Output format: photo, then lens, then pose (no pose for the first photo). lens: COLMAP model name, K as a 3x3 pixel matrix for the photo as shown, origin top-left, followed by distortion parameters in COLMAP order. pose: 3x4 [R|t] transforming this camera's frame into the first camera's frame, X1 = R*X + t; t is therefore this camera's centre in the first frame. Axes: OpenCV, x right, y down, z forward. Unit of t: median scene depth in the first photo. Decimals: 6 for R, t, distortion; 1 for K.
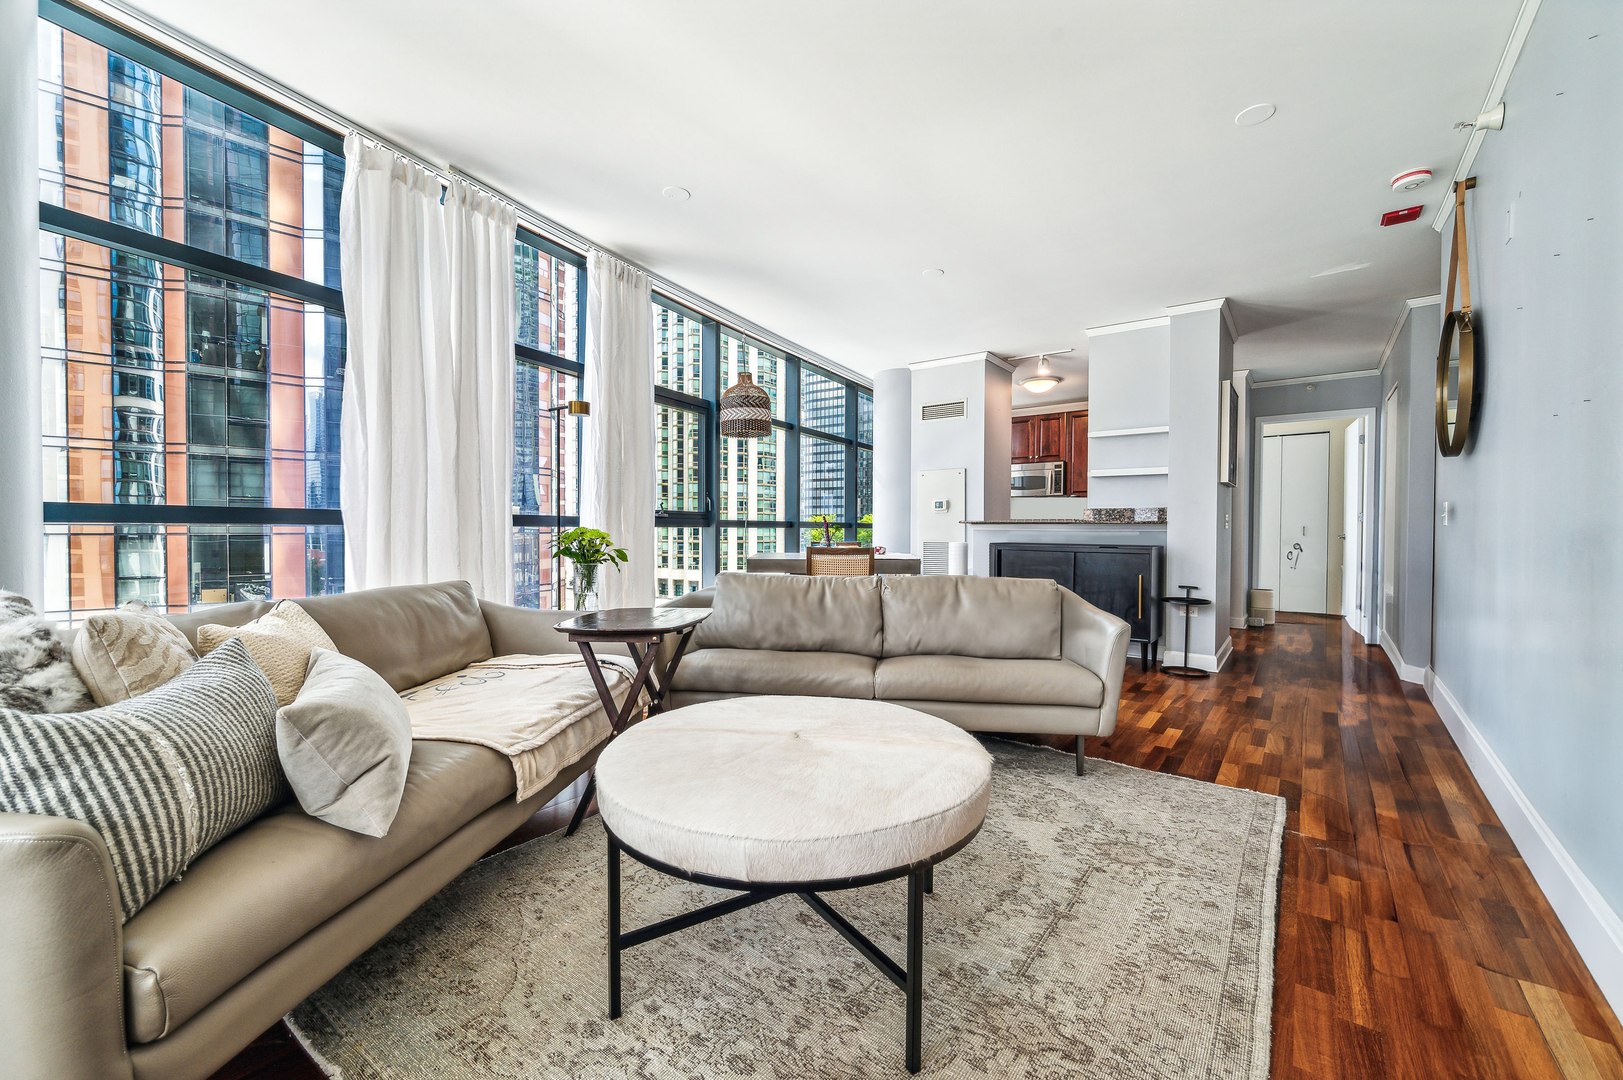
lens RADIAL K [[644.3, 0, 801.6], [0, 644.3, 549.0], [0, 0, 1]] dist [-0.000769, -0.000616]
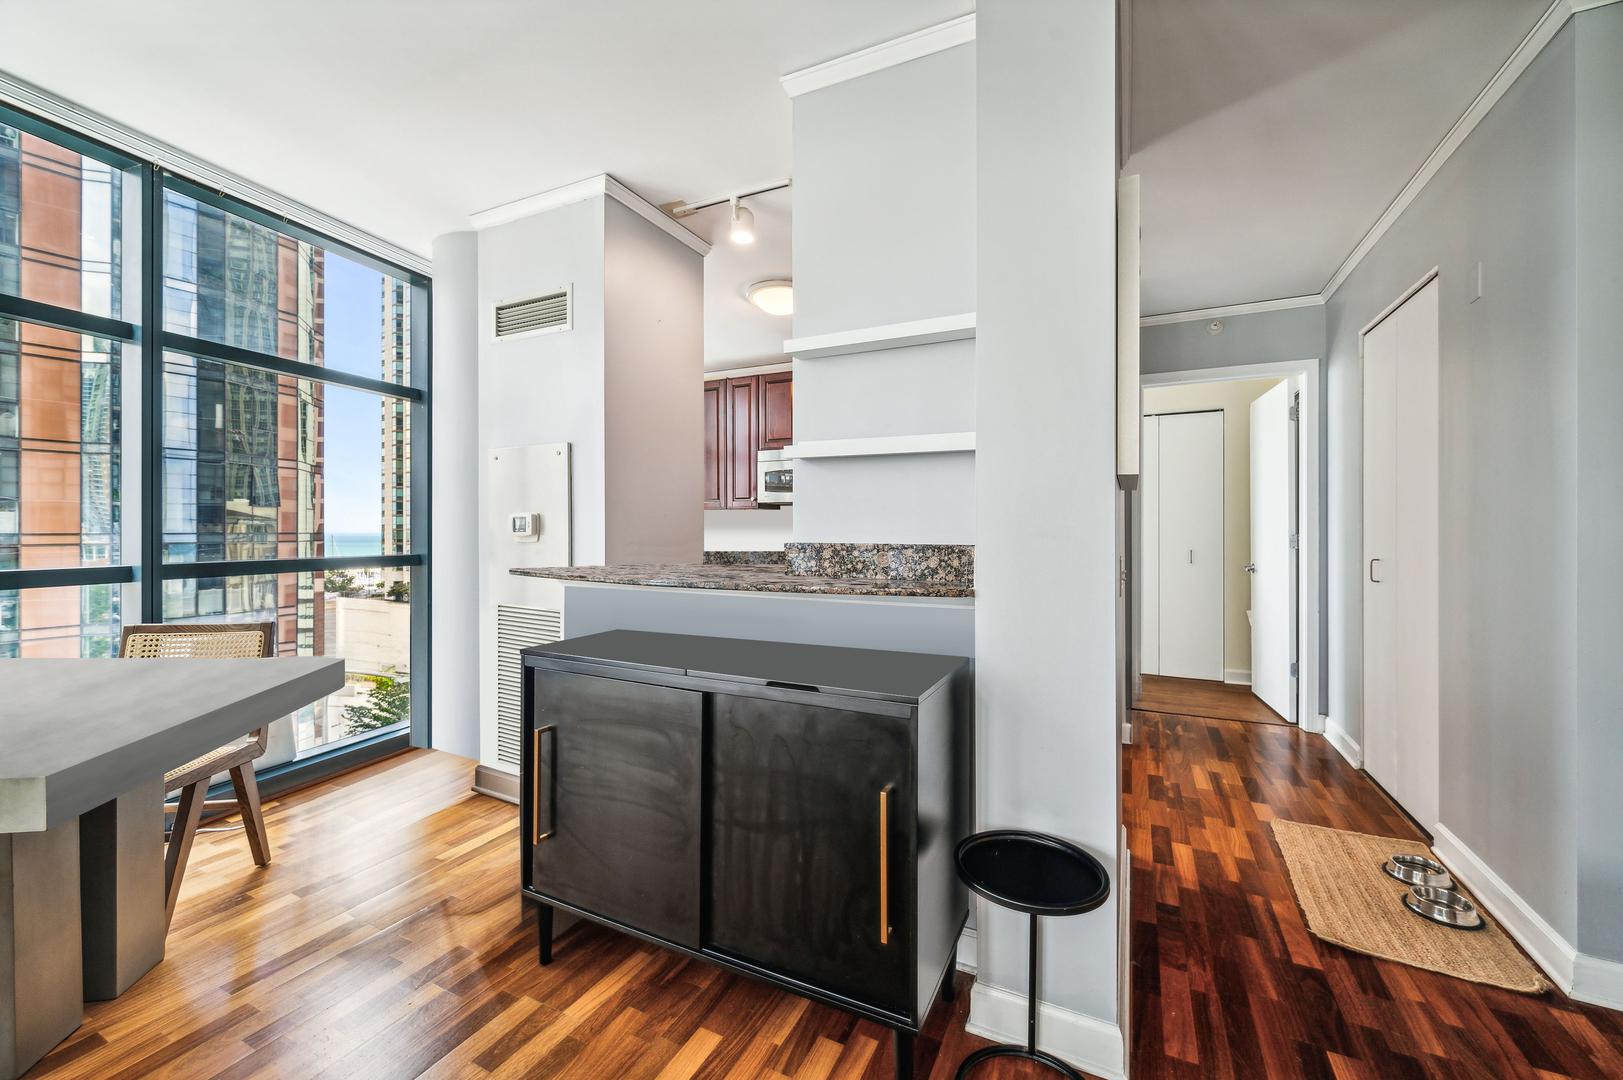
lens RADIAL K [[644.3, 0, 804.1], [0, 644.3, 530.2], [0, 0, 1]] dist [-0.000769, -0.000616]
pose [[0.980607, -0.001949, 0.195977, 0.322743], [0.007896, 0.999532, -0.029570, -0.050089], [-0.195827, 0.030544, 0.980163, 0.535006]]
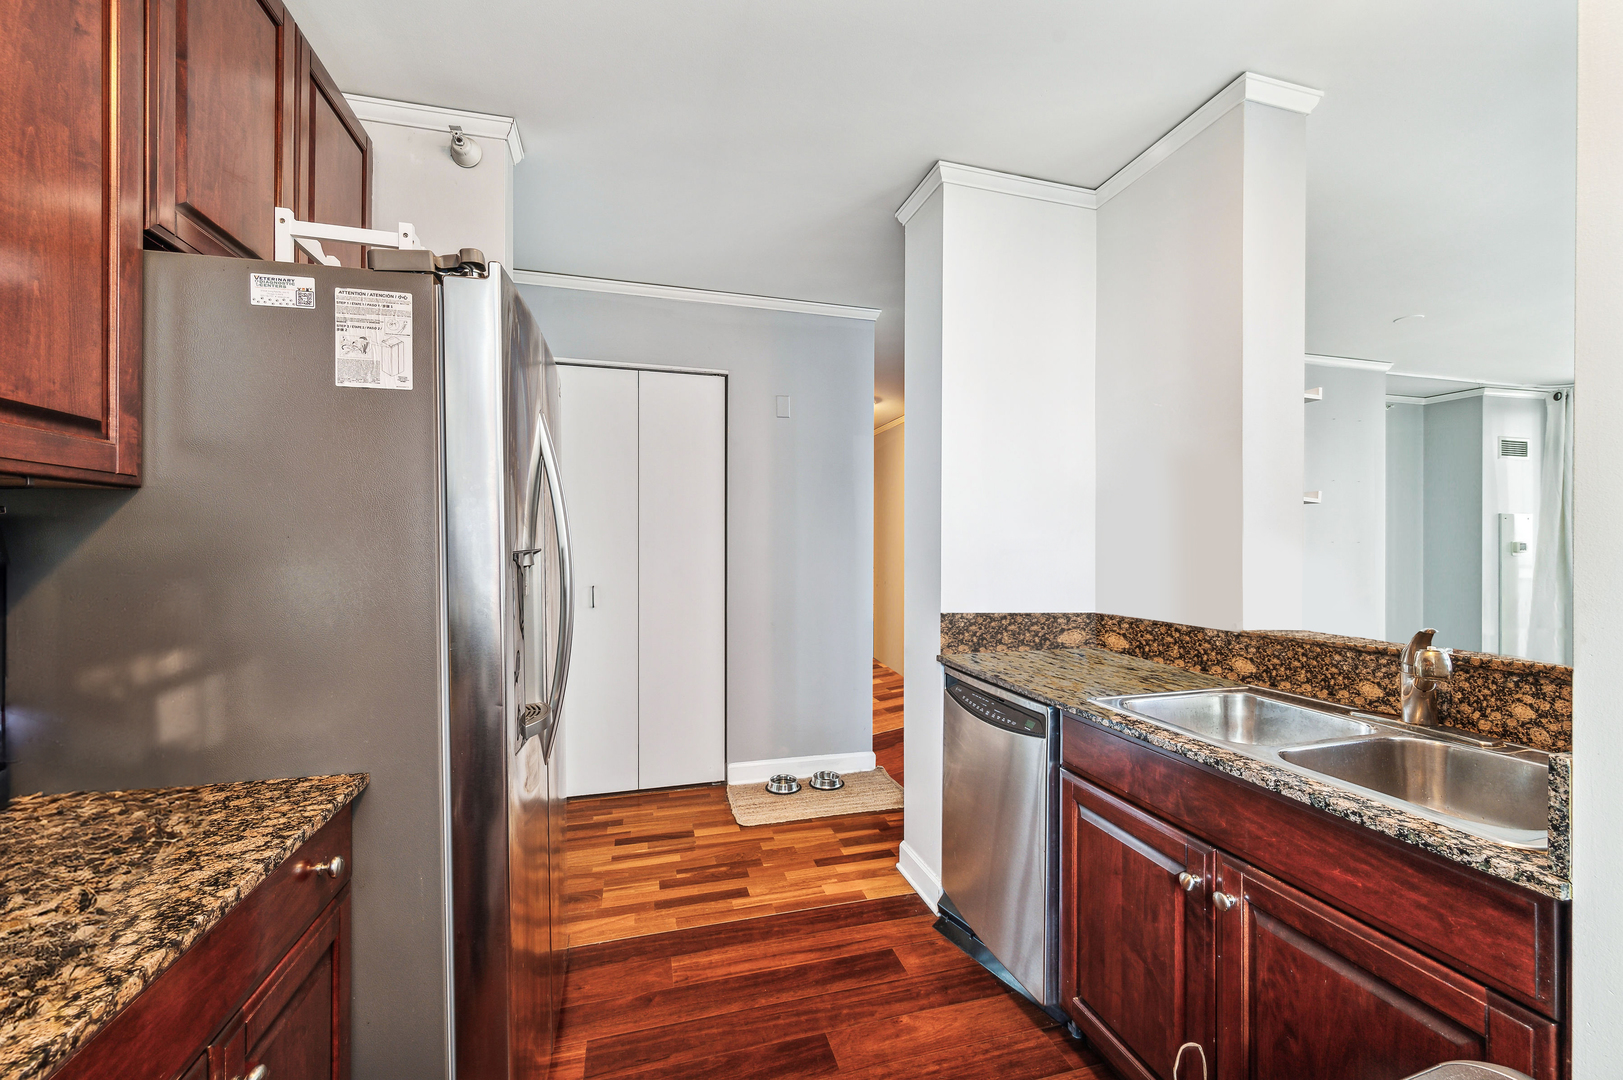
lens RADIAL K [[644.3, 0, 813.7], [0, 644.3, 545.4], [0, 0, 1]] dist [-0.000769, -0.000616]
pose [[-0.806527, -0.004208, 0.591182, 0.358776], [0.018785, 0.999287, 0.032740, -0.069712], [-0.590899, 0.037512, -0.805873, 0.916344]]
